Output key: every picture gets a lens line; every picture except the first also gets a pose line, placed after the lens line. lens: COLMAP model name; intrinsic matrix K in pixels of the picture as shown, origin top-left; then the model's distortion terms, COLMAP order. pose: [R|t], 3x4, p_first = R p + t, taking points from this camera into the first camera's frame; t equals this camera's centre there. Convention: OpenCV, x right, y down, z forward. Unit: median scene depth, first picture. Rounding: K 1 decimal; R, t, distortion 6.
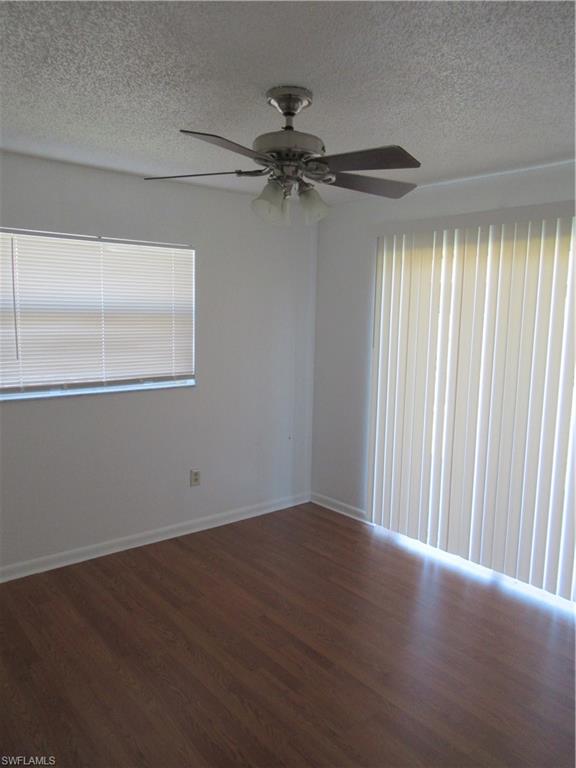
lens RADIAL K [[572.2, 0, 288.0], [0, 572.2, 384.0], [0, 0, 1]] dist [-0.020254, 0.000243]
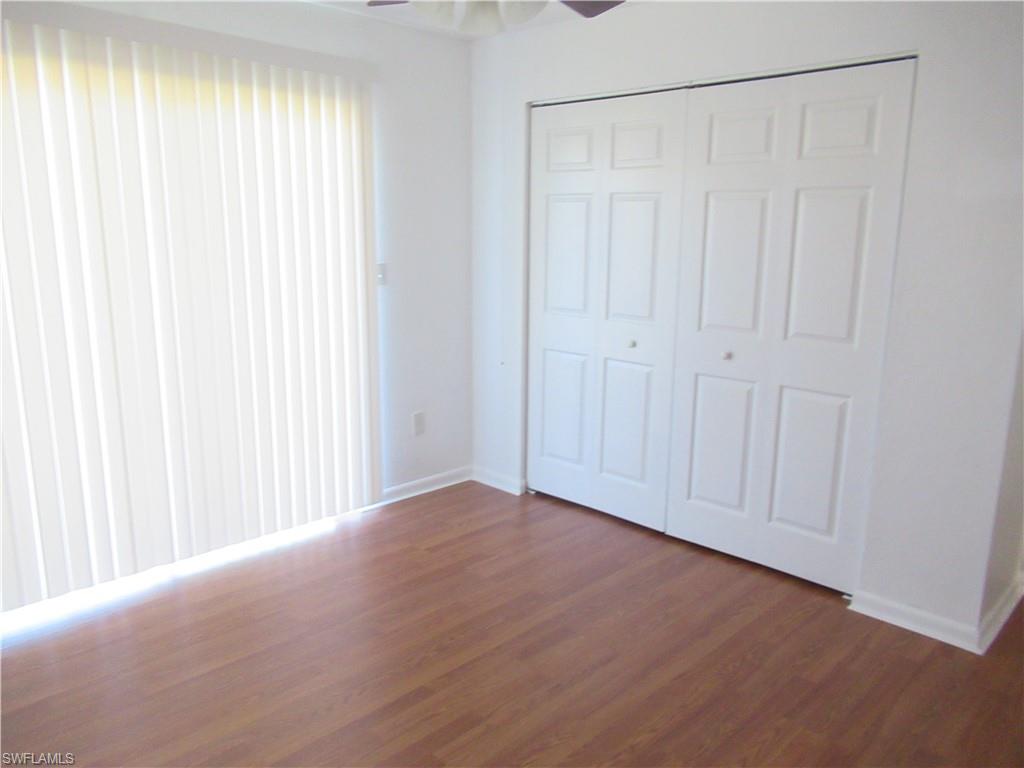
lens RADIAL K [[762.9, 0, 504.6], [0, 762.9, 384.8], [0, 0, 1]] dist [-0.020254, 0.000243]
pose [[-0.087457, -0.235785, 0.967862, -0.620886], [0.118426, 0.962234, 0.245115, -0.074856], [-0.989104, 0.136057, -0.056231, 0.736816]]
